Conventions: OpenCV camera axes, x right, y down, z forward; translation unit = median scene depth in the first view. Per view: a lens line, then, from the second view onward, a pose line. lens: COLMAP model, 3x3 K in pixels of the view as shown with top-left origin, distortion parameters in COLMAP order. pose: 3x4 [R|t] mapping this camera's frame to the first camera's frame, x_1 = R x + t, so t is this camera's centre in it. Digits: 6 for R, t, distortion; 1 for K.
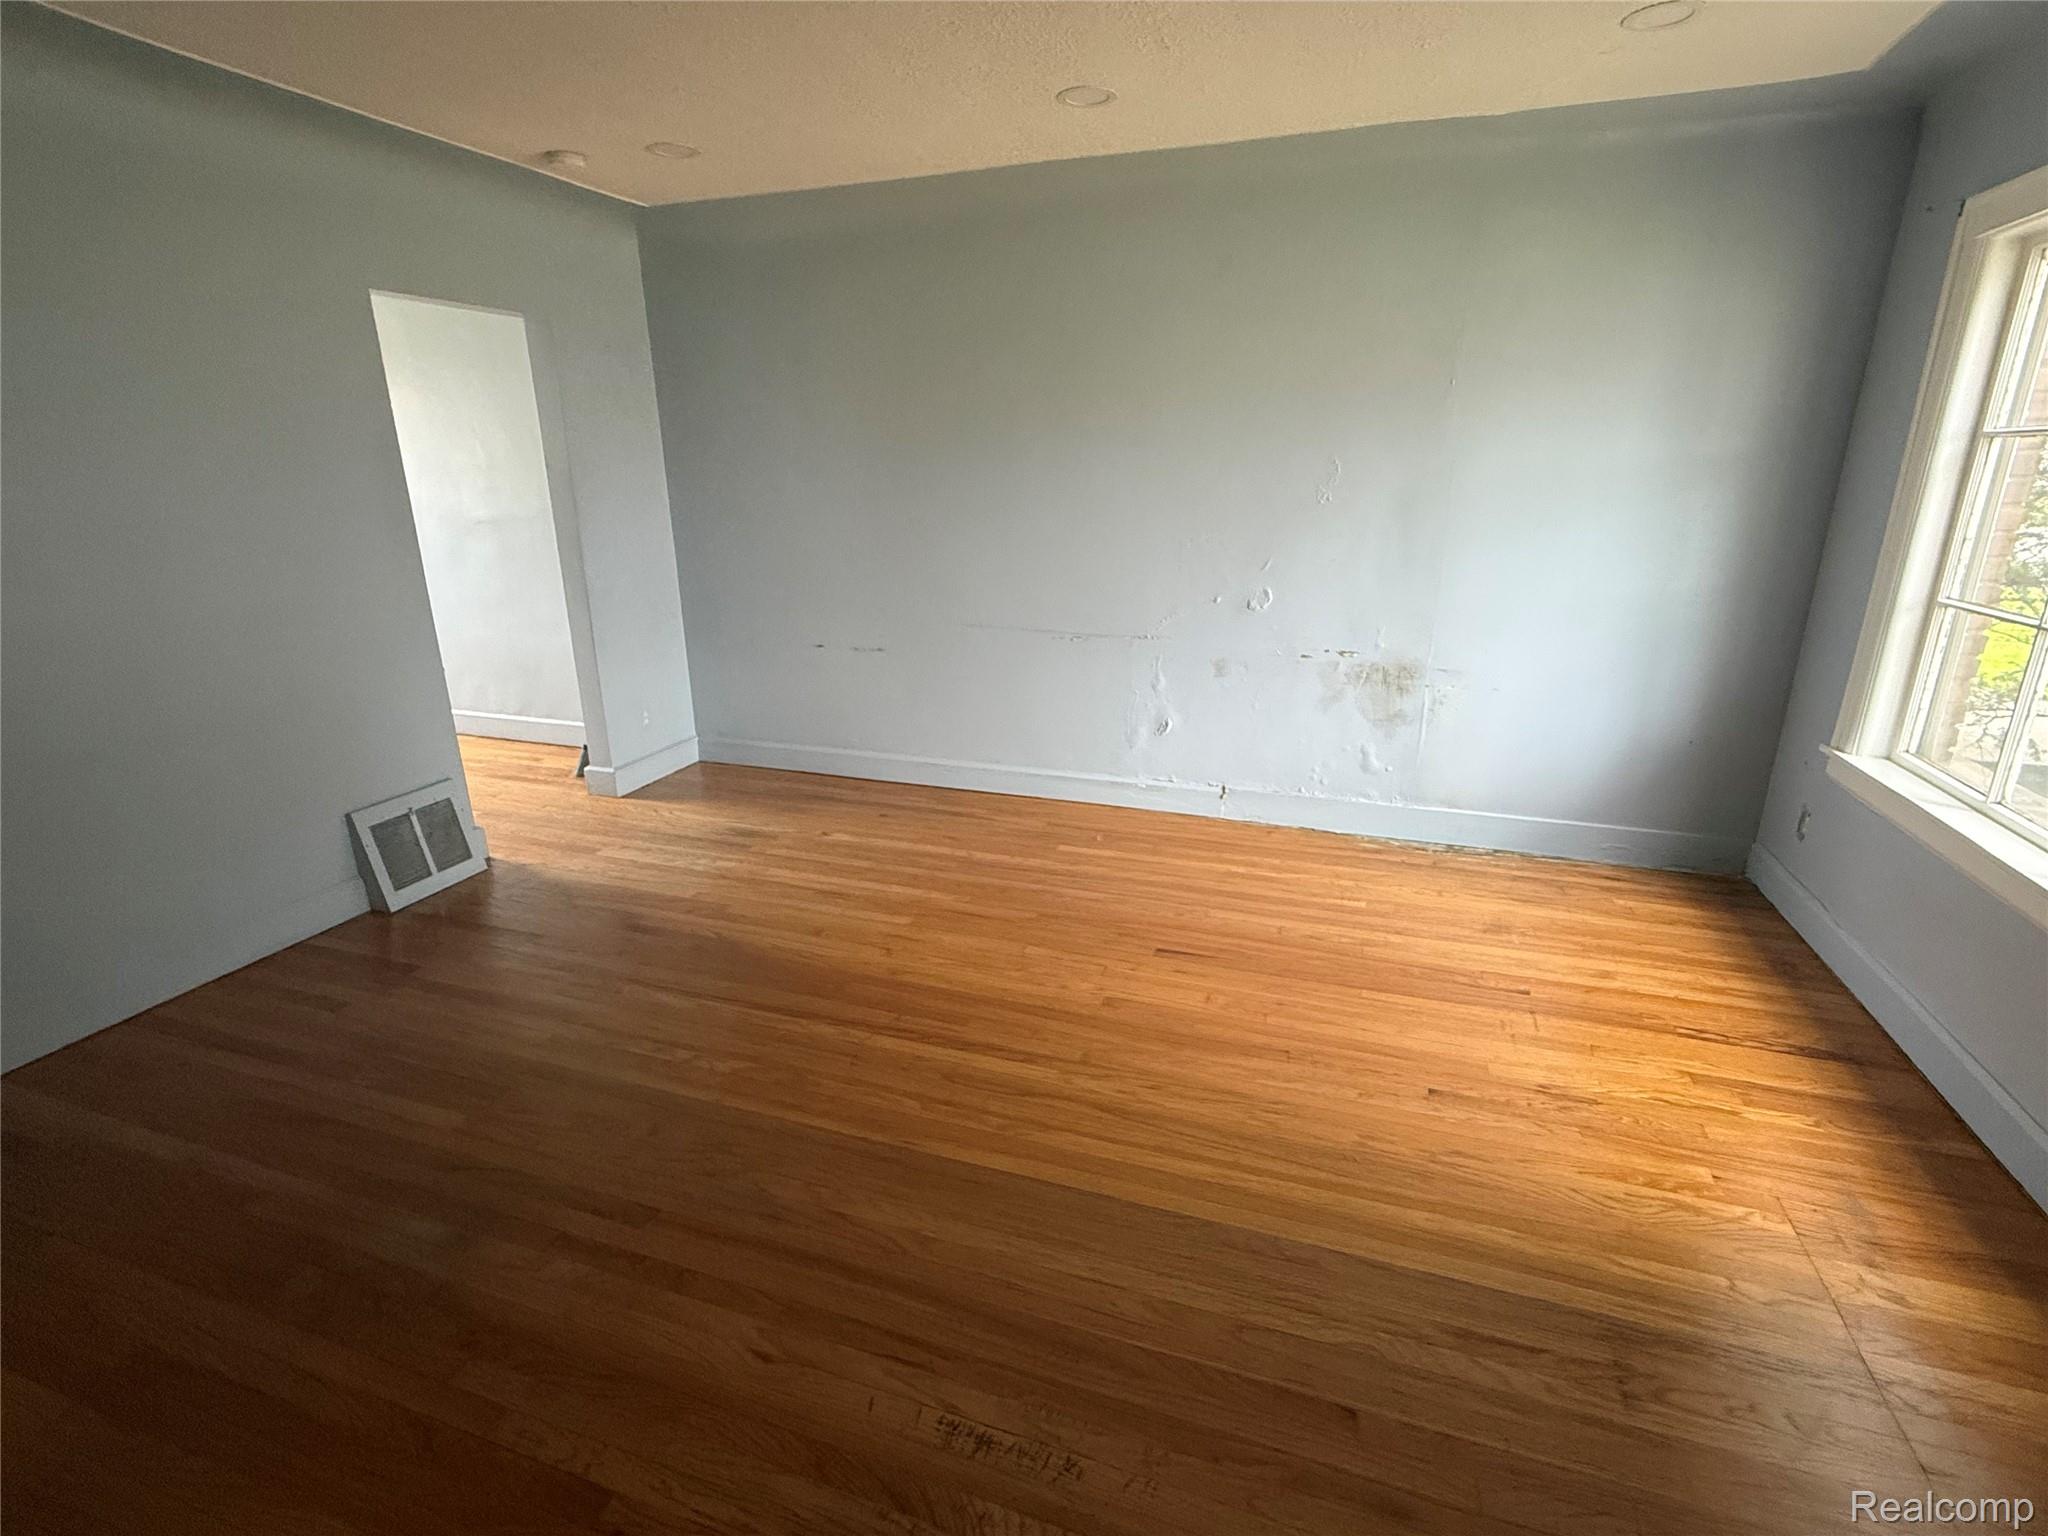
lens RADIAL K [[981.6, 0, 1024.8], [0, 981.6, 771.5], [0, 0, 1]] dist [0.001240, -0.000325]
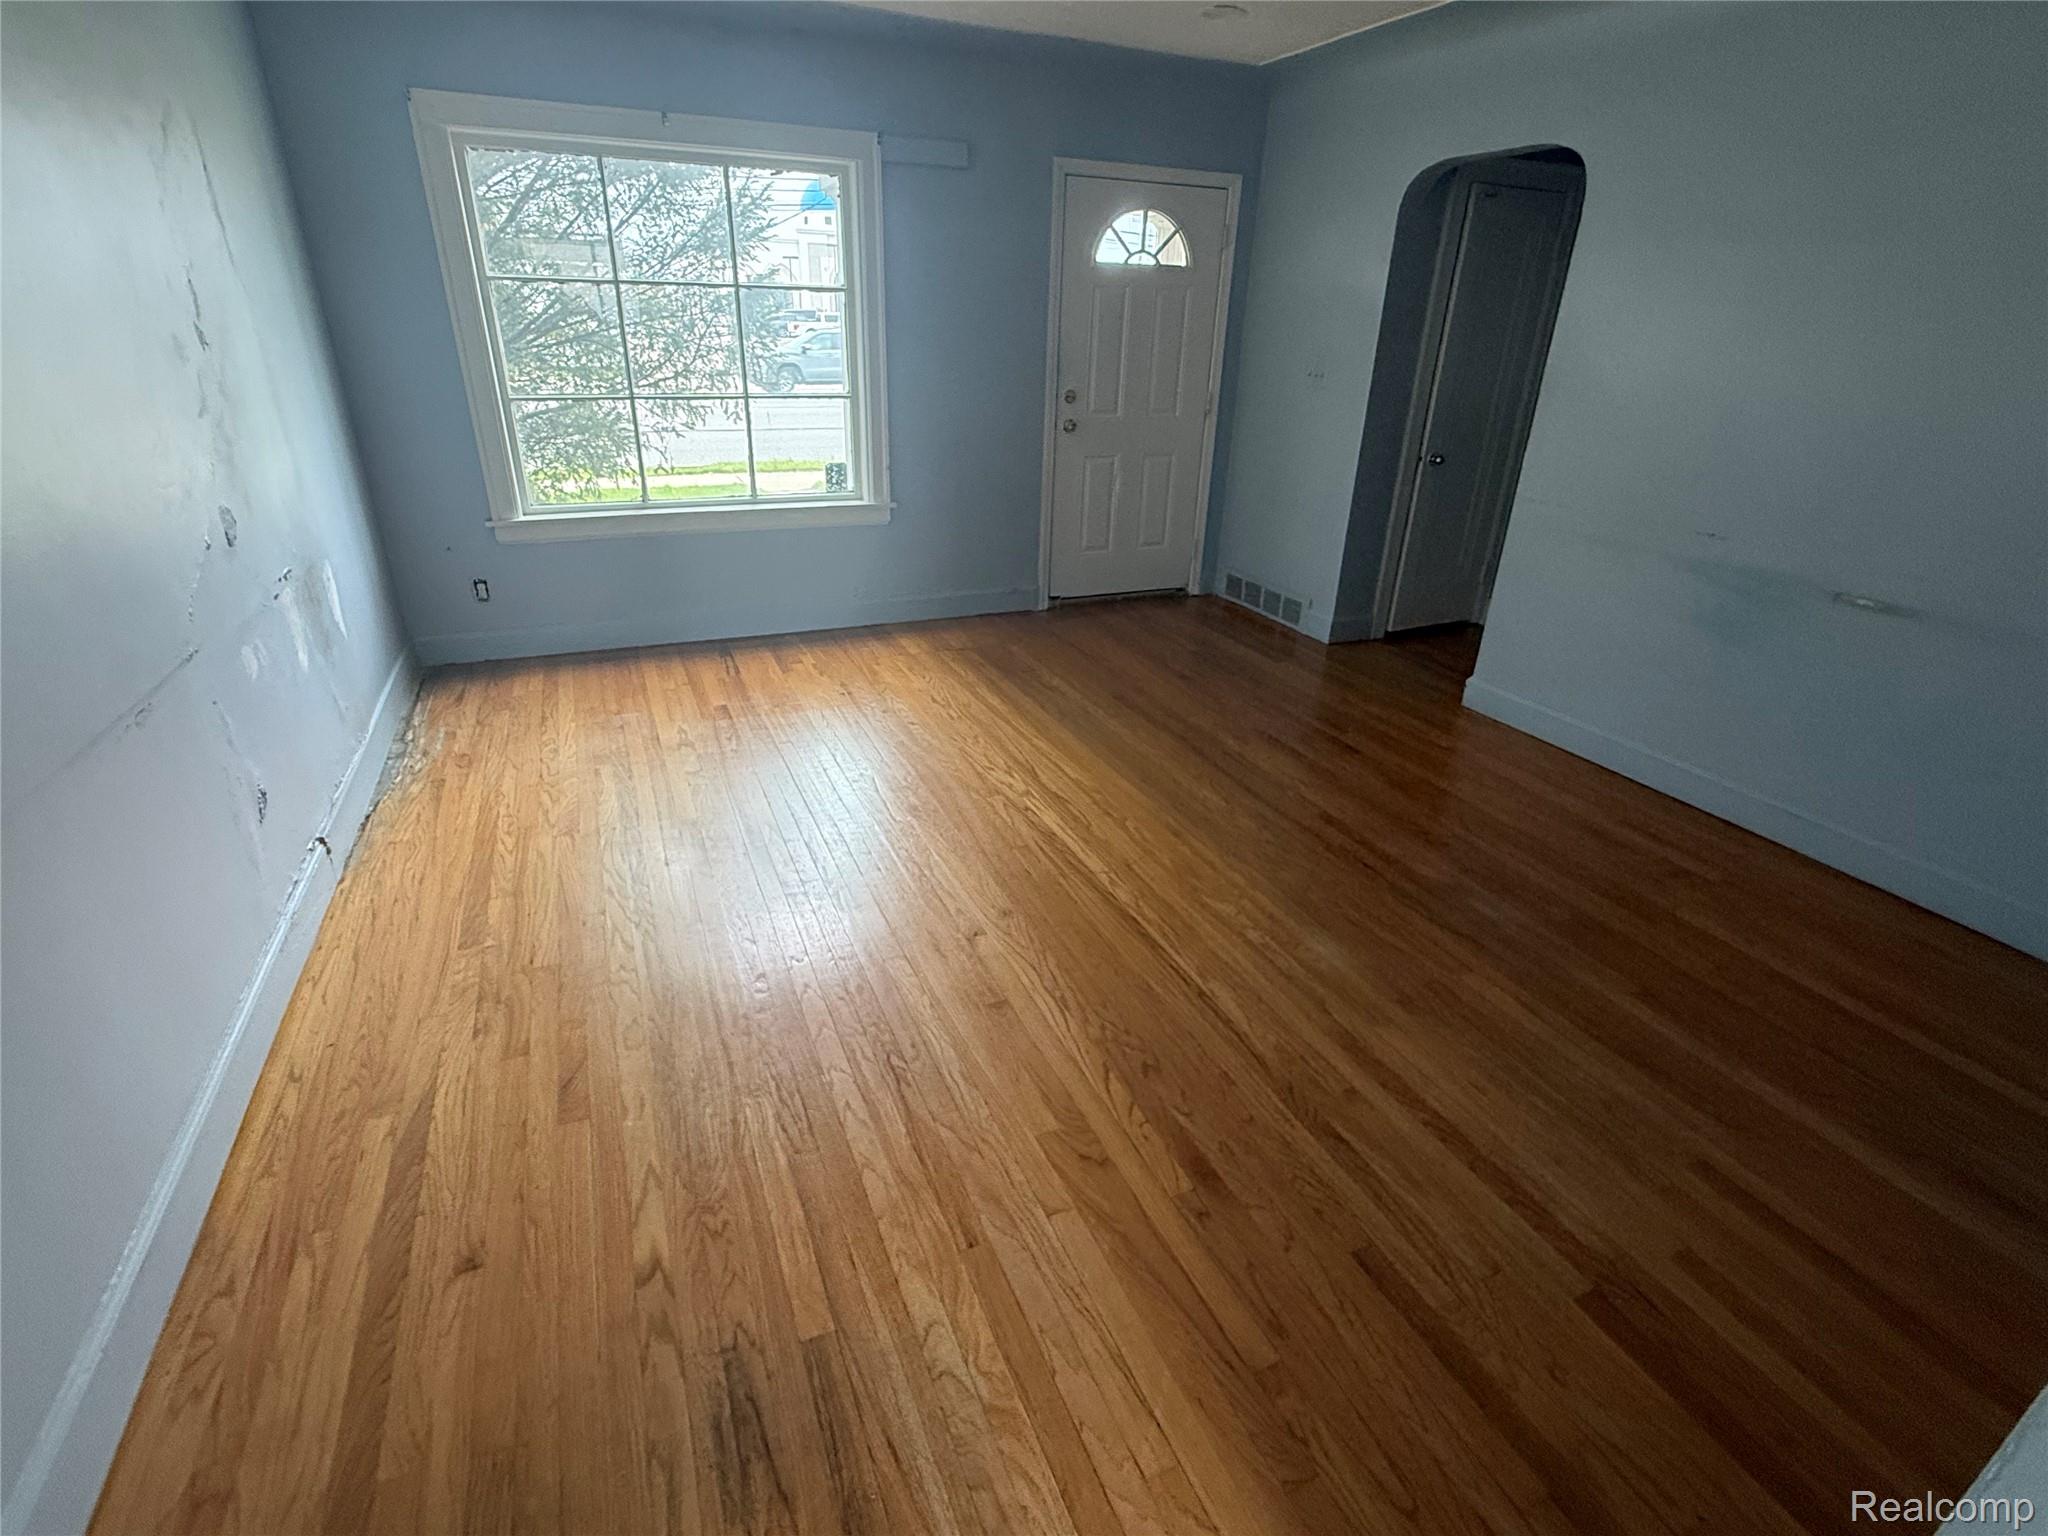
lens RADIAL K [[981.6, 0, 1023.7], [0, 981.6, 770.6], [0, 0, 1]] dist [0.001240, -0.000325]
pose [[-0.677190, -0.316107, 0.664448, -0.767275], [0.201022, 0.789184, 0.580326, -0.446180], [-0.707817, 0.526559, -0.470883, 1.490323]]
